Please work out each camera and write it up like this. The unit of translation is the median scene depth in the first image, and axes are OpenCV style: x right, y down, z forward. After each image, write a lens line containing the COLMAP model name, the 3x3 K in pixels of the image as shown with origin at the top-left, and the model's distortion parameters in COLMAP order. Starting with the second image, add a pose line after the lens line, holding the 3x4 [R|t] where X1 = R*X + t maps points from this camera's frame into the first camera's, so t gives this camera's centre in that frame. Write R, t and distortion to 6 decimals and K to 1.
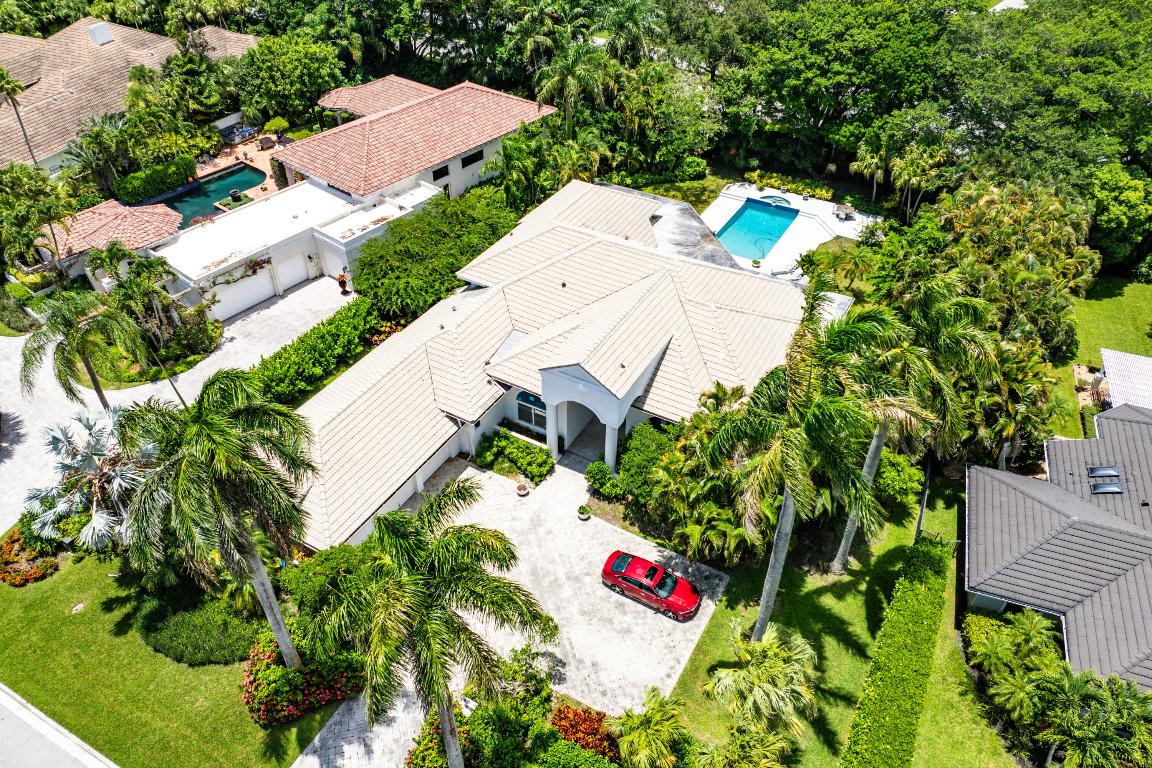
lens RADIAL K [[799.2, 0, 576.0], [0, 799.2, 384.0], [0, 0, 1]] dist [-0.034796, -0.003787]
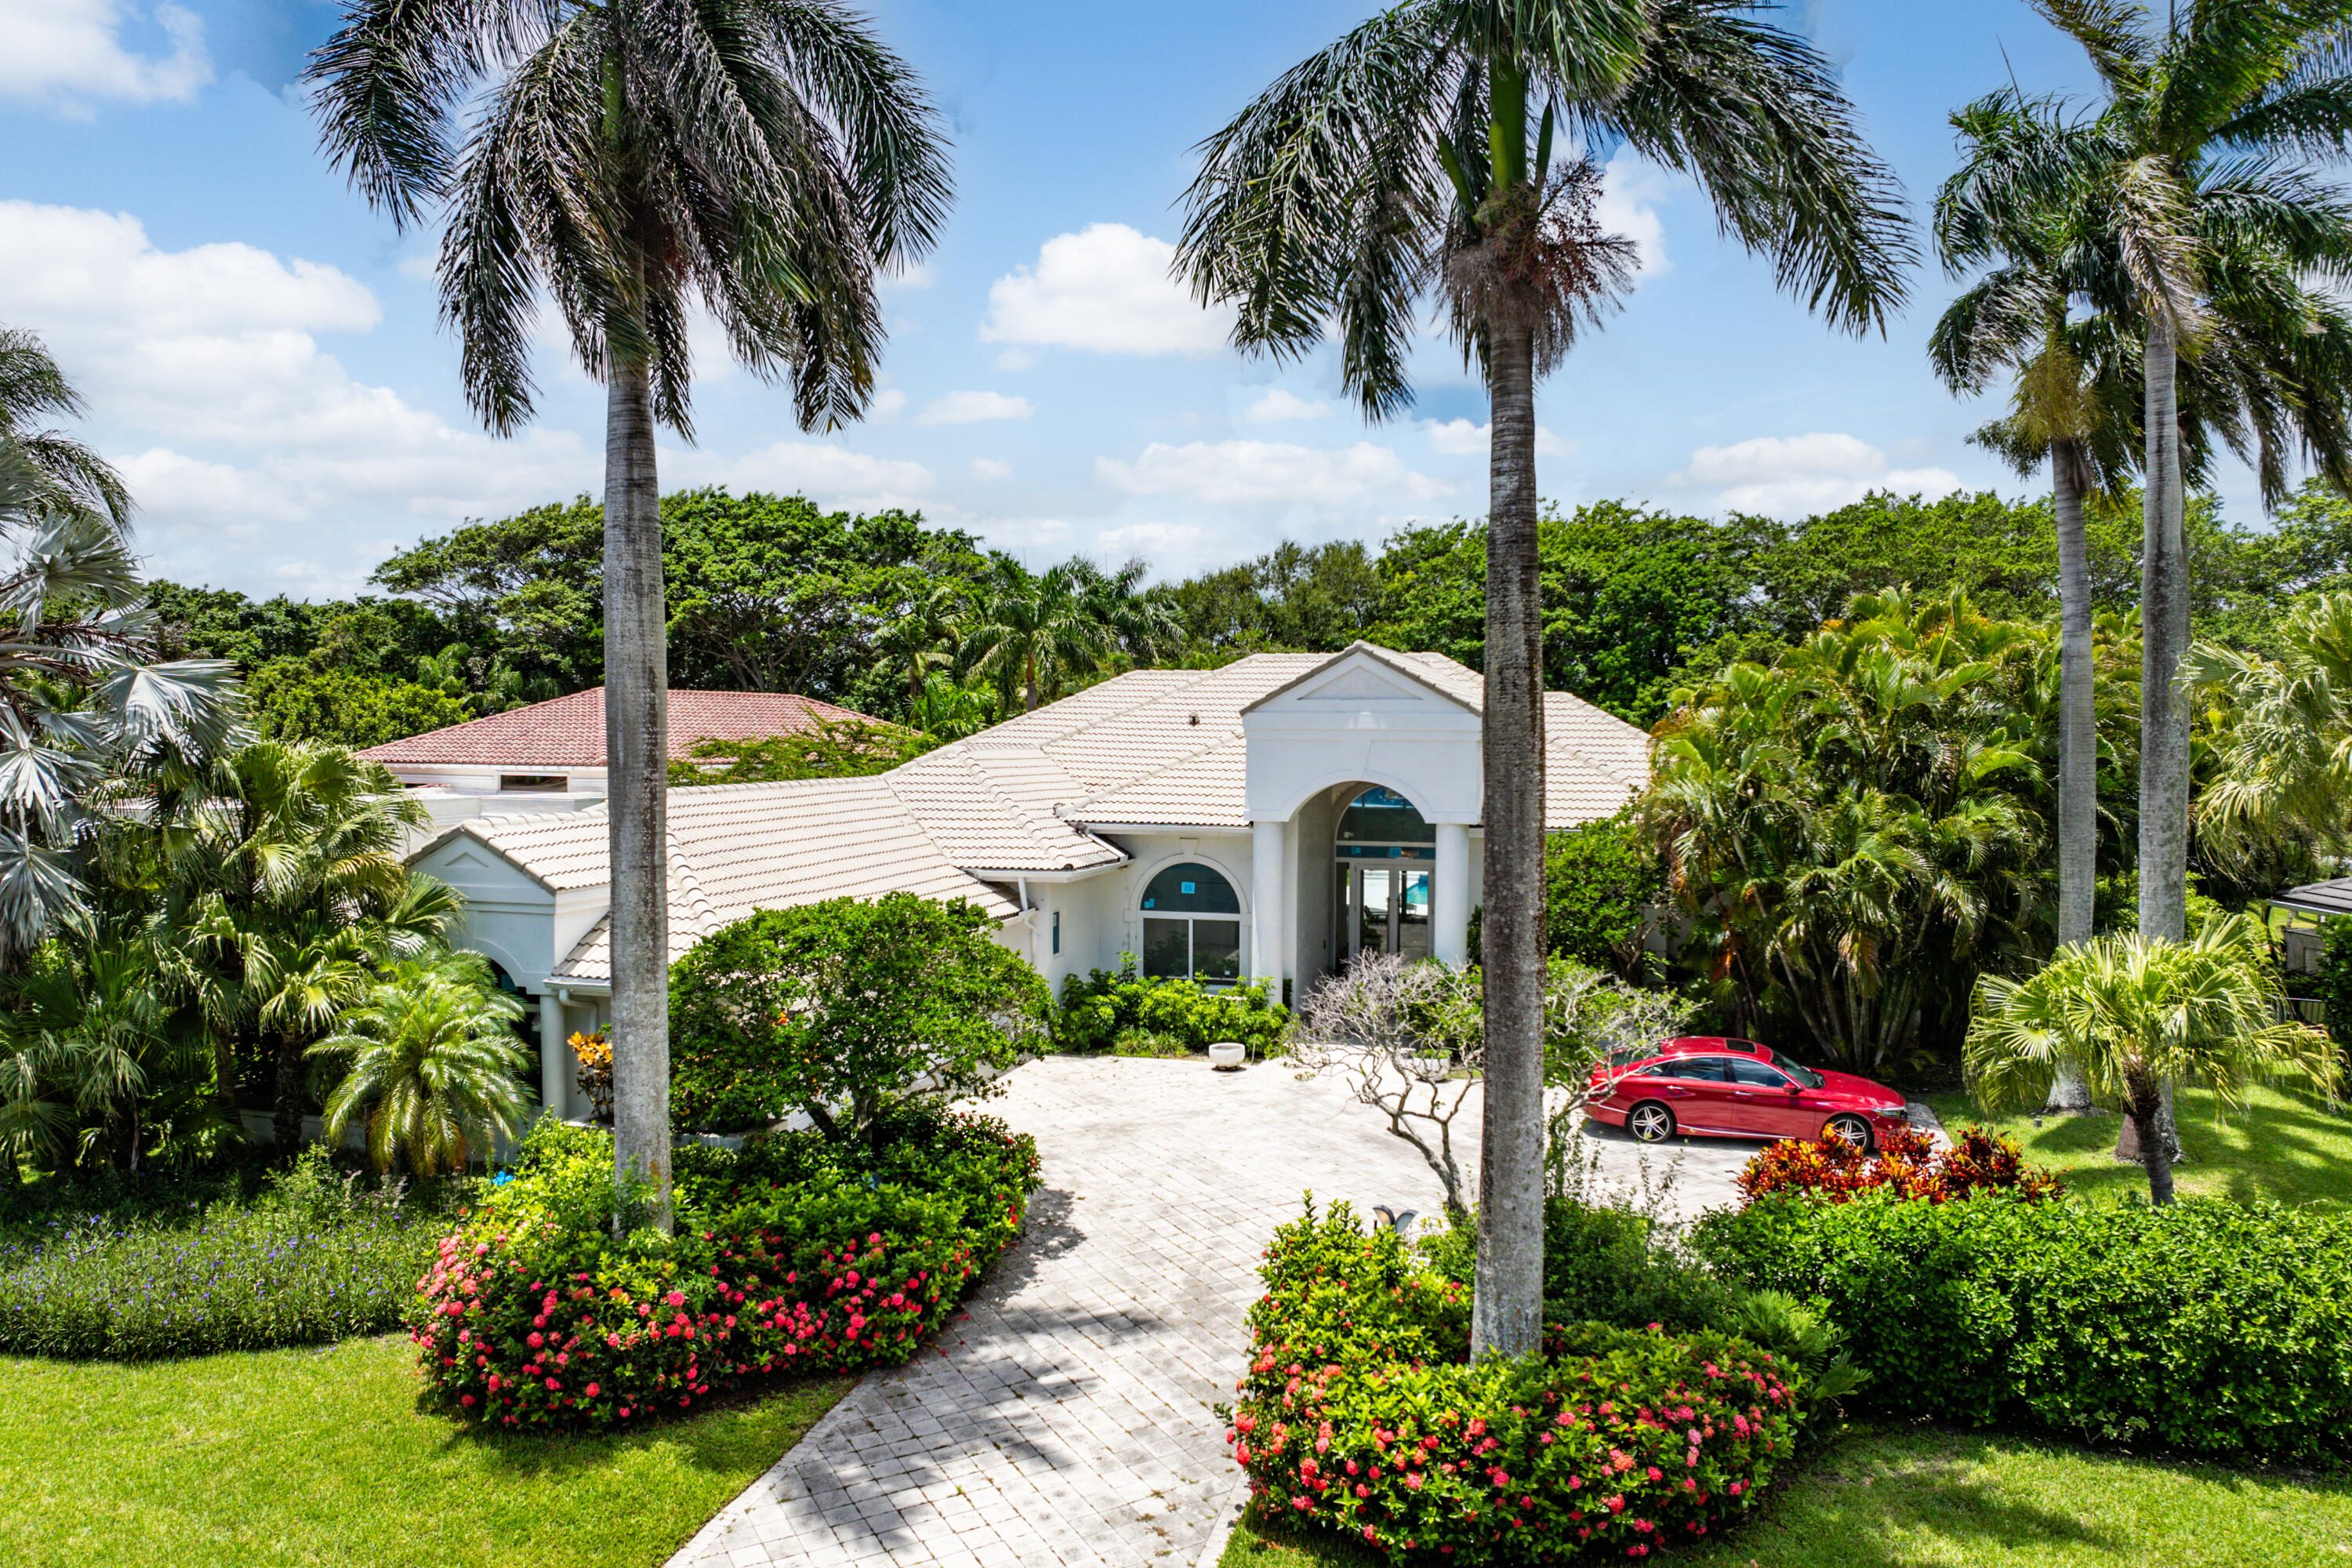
lens RADIAL K [[1646.2, 0, 1169.2], [0, 1646.2, 854.3], [0, 0, 1]] dist [-0.009769, -0.002857]
pose [[0.972199, -0.018388, 0.233432, -0.170204], [0.149820, 0.814989, -0.559774, 0.306401], [-0.179952, 0.579185, 0.795086, 0.270928]]
